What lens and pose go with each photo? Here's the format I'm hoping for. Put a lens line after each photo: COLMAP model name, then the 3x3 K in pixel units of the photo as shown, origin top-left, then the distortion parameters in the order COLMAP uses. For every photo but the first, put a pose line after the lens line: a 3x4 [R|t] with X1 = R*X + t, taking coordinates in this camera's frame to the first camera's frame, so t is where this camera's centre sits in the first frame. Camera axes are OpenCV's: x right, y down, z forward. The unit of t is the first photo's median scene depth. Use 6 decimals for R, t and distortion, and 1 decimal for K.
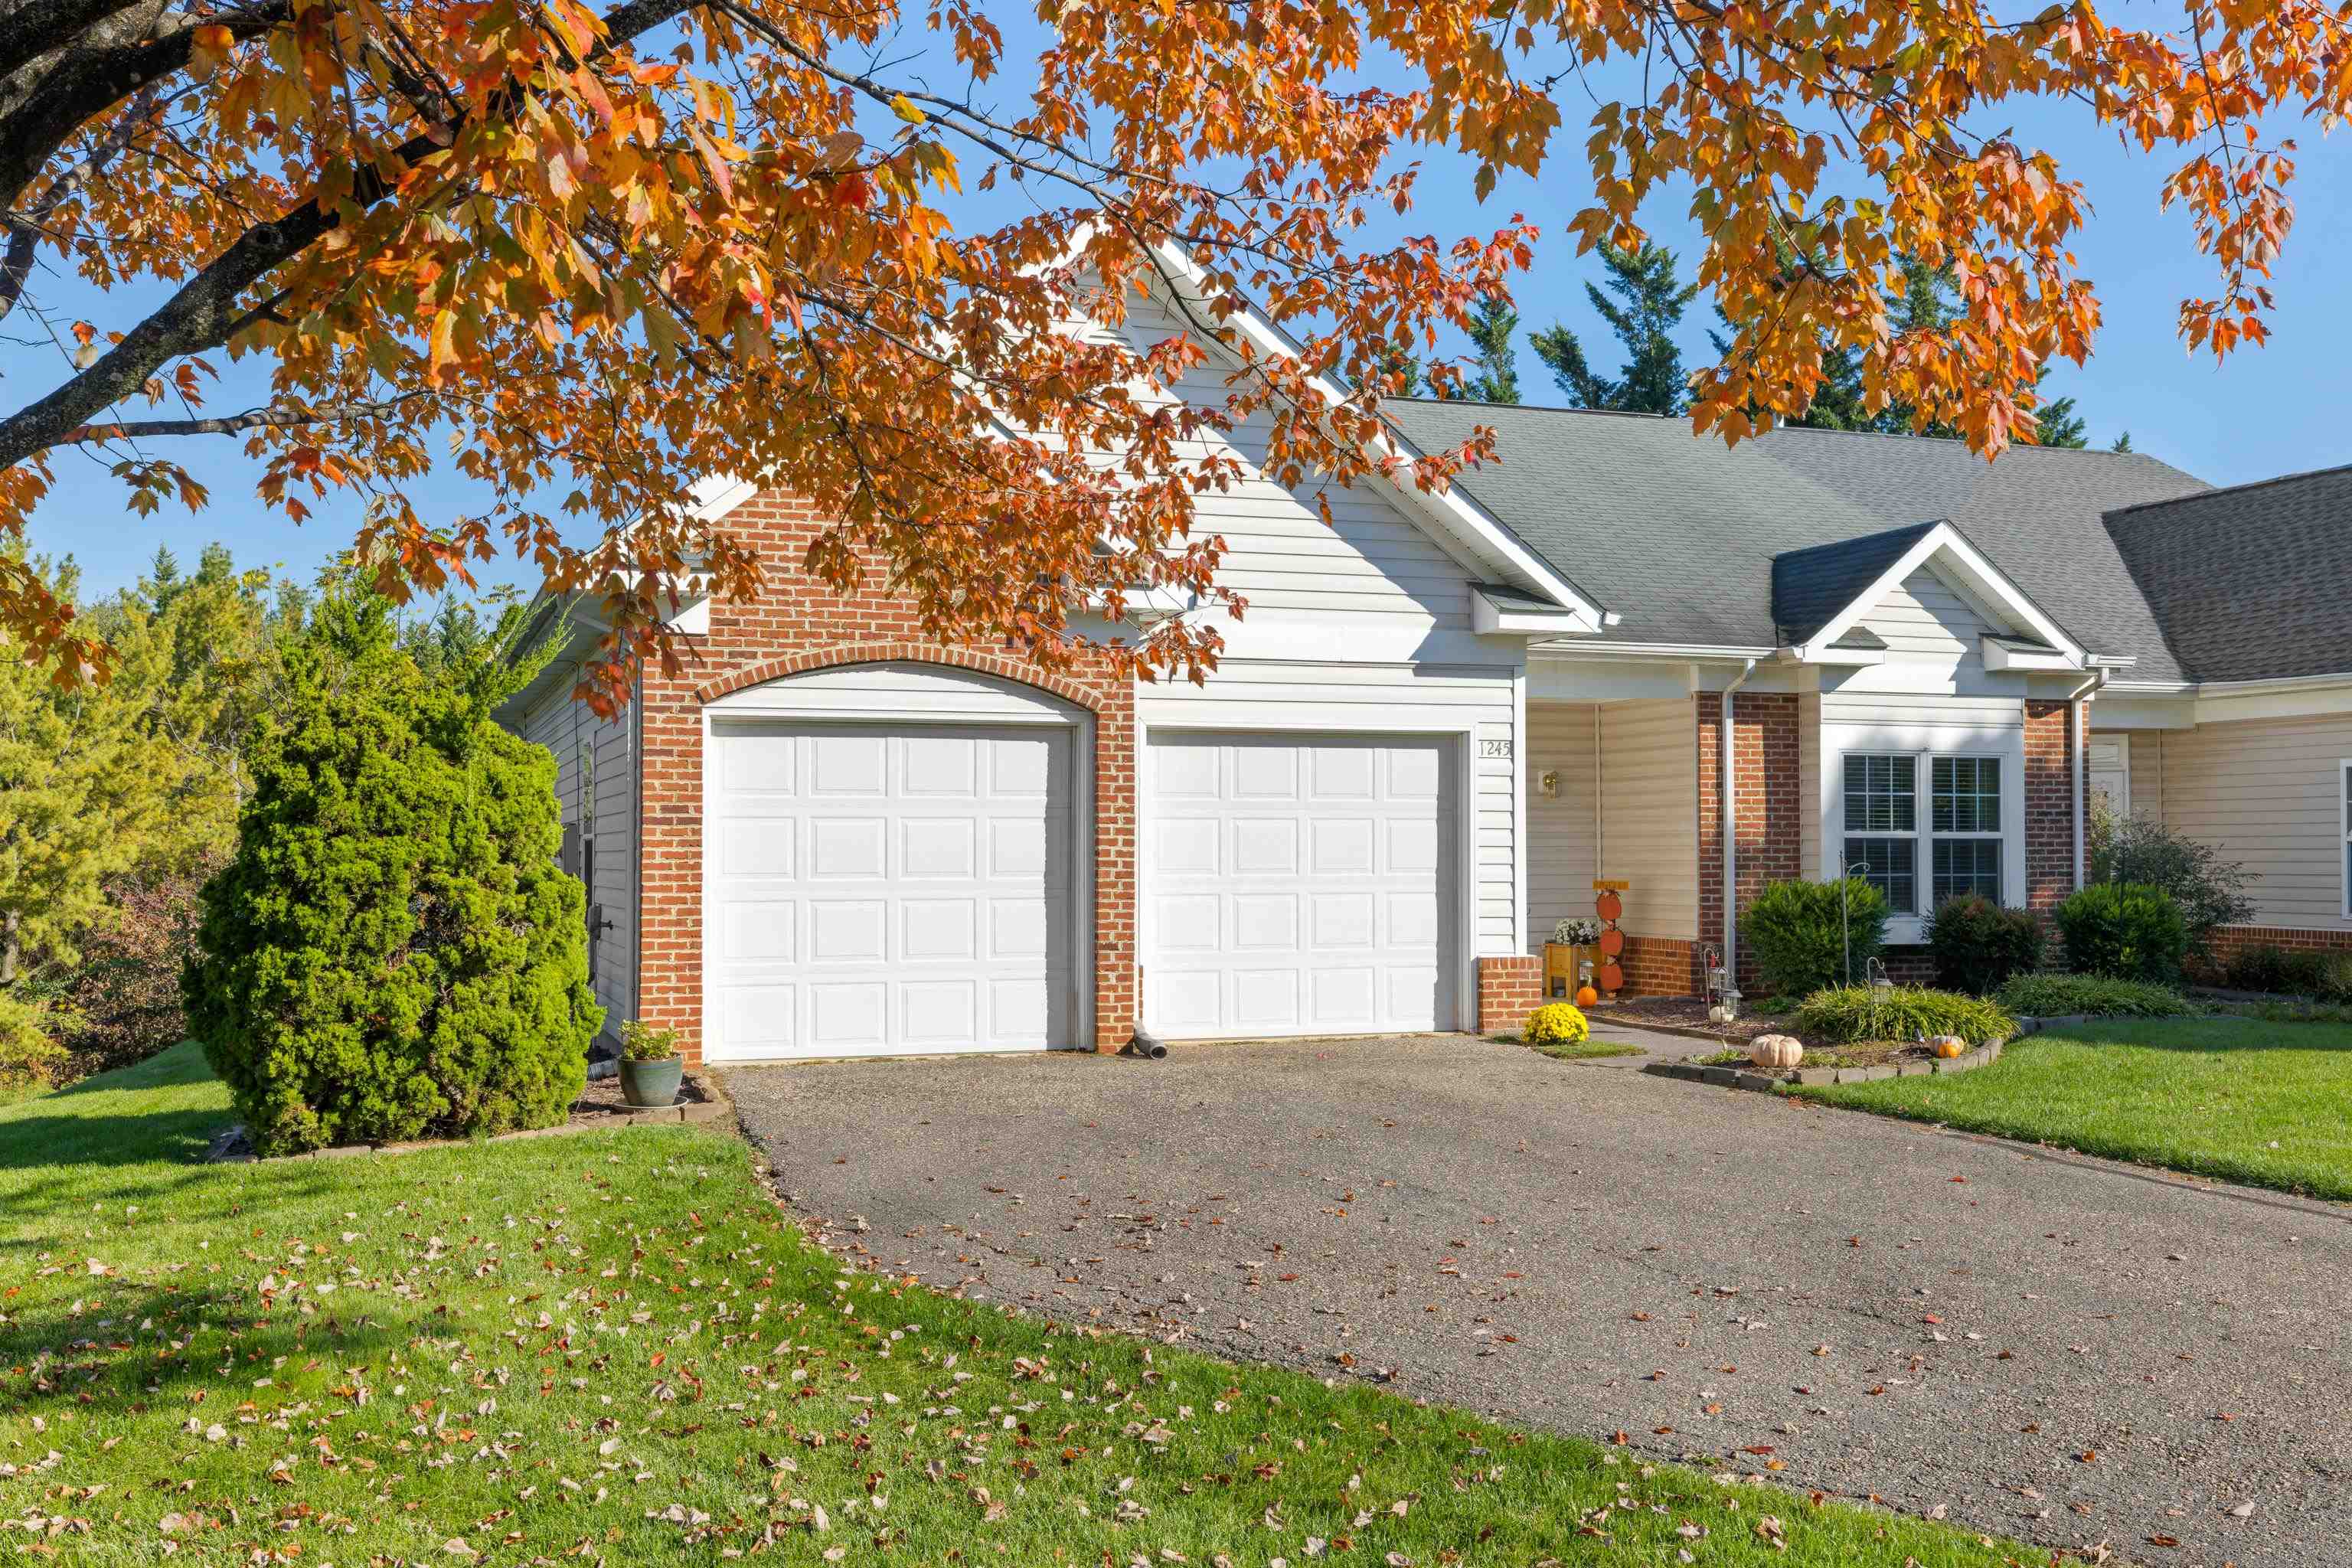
lens RADIAL K [[2294.2, 0, 1169.2], [0, 2294.2, 777.7], [0, 0, 1]] dist [0.000139, 0.000000]
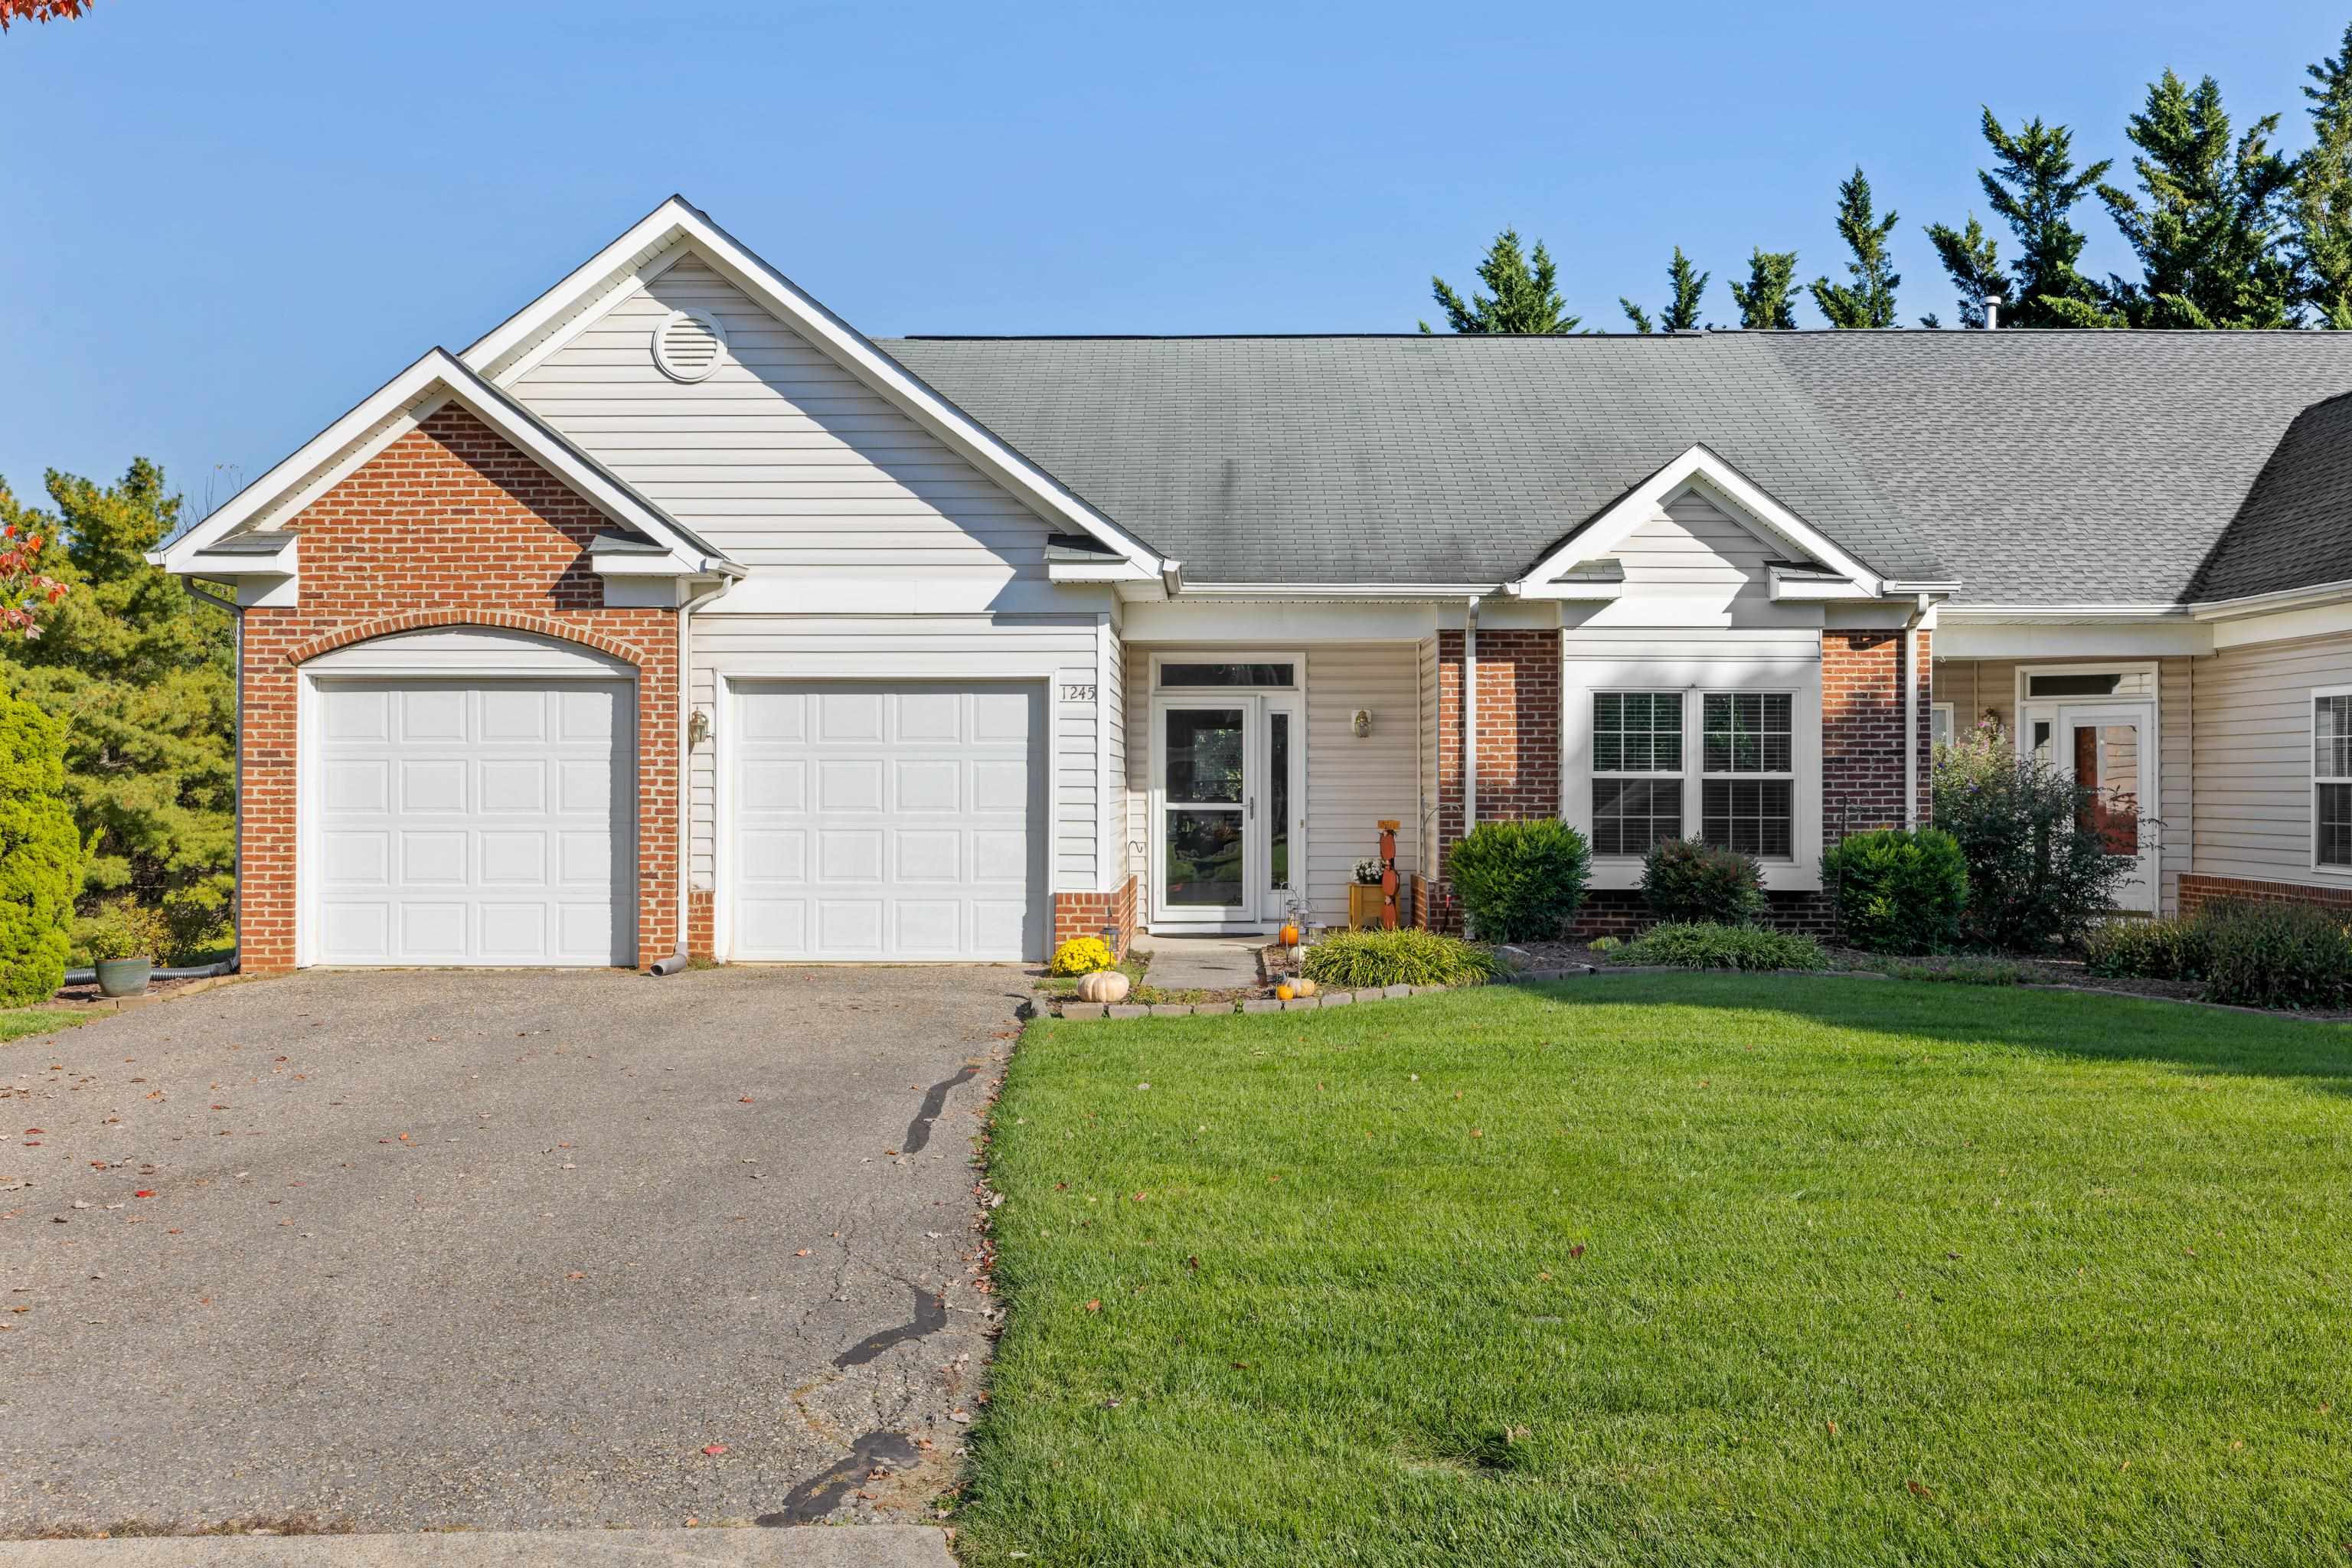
lens RADIAL K [[2294.2, 0, 1140.8], [0, 2294.2, 756.2], [0, 0, 1]] dist [0.000139, 0.000000]
pose [[0.934165, -0.000740, -0.356840, 0.540738], [0.007938, 0.999793, 0.018709, -0.003201], [0.356752, -0.020310, 0.933978, 0.037141]]
